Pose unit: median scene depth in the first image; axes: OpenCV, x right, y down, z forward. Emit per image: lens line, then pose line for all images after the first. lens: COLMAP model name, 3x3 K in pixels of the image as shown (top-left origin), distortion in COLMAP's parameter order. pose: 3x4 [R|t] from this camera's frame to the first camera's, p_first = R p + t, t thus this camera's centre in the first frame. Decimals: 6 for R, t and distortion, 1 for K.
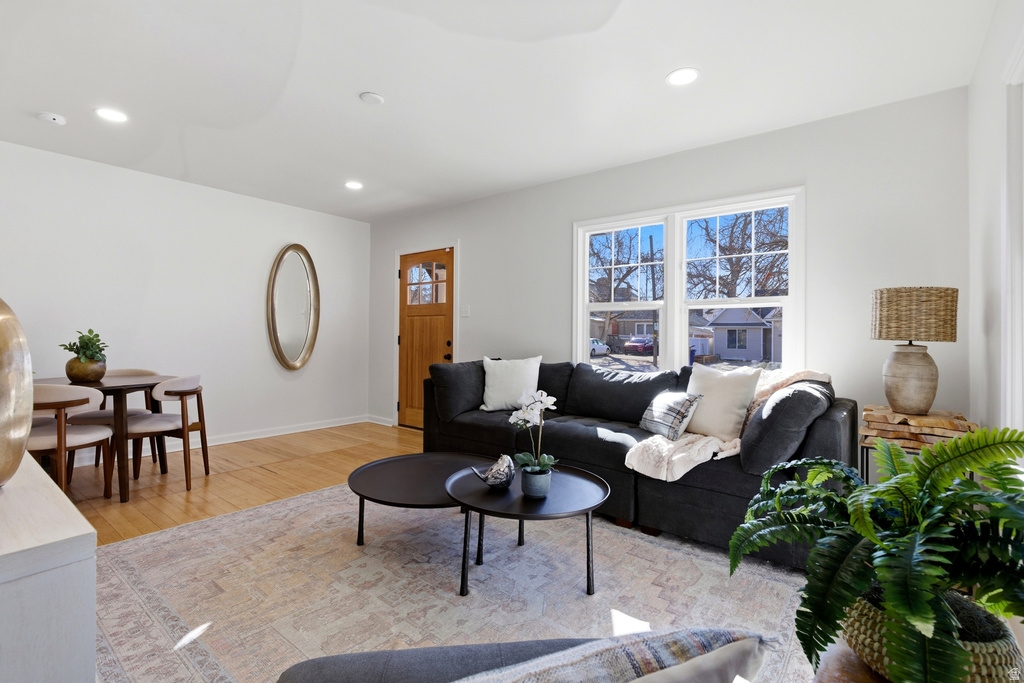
lens RADIAL K [[471.2, 0, 504.3], [0, 471.2, 334.5], [0, 0, 1]] dist [-0.001234, 0.000335]
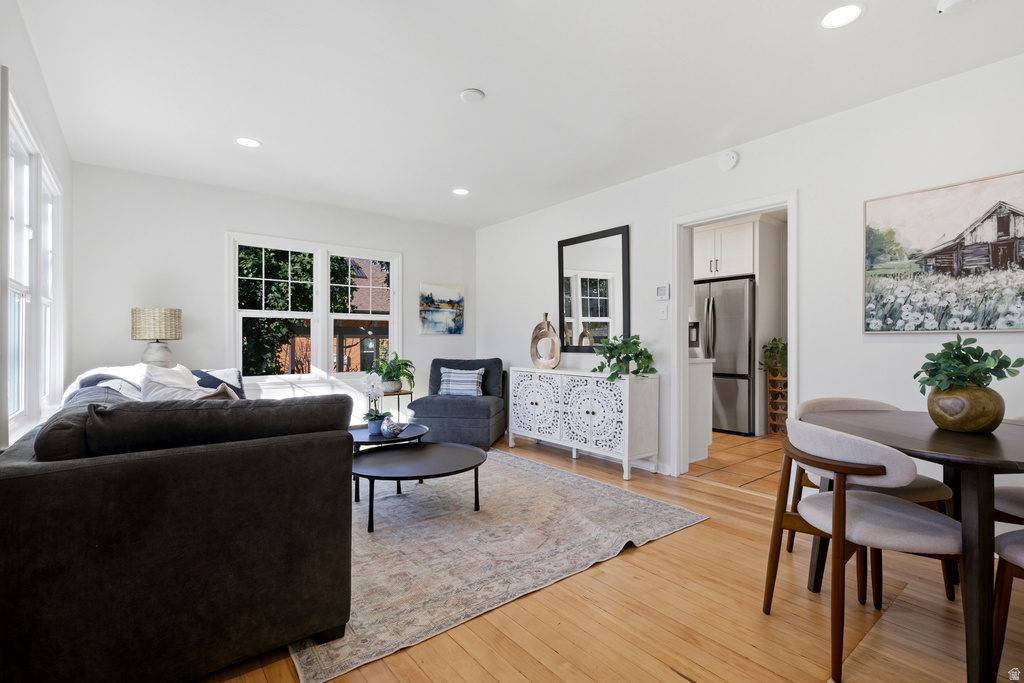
lens RADIAL K [[471.2, 0, 515.4], [0, 471.2, 344.8], [0, 0, 1]] dist [-0.001234, 0.000335]
pose [[-0.978417, -0.017469, 0.205901, -0.653748], [-0.017449, 0.999846, 0.001913, 0.008442], [-0.205903, -0.001721, -0.978571, 2.197556]]
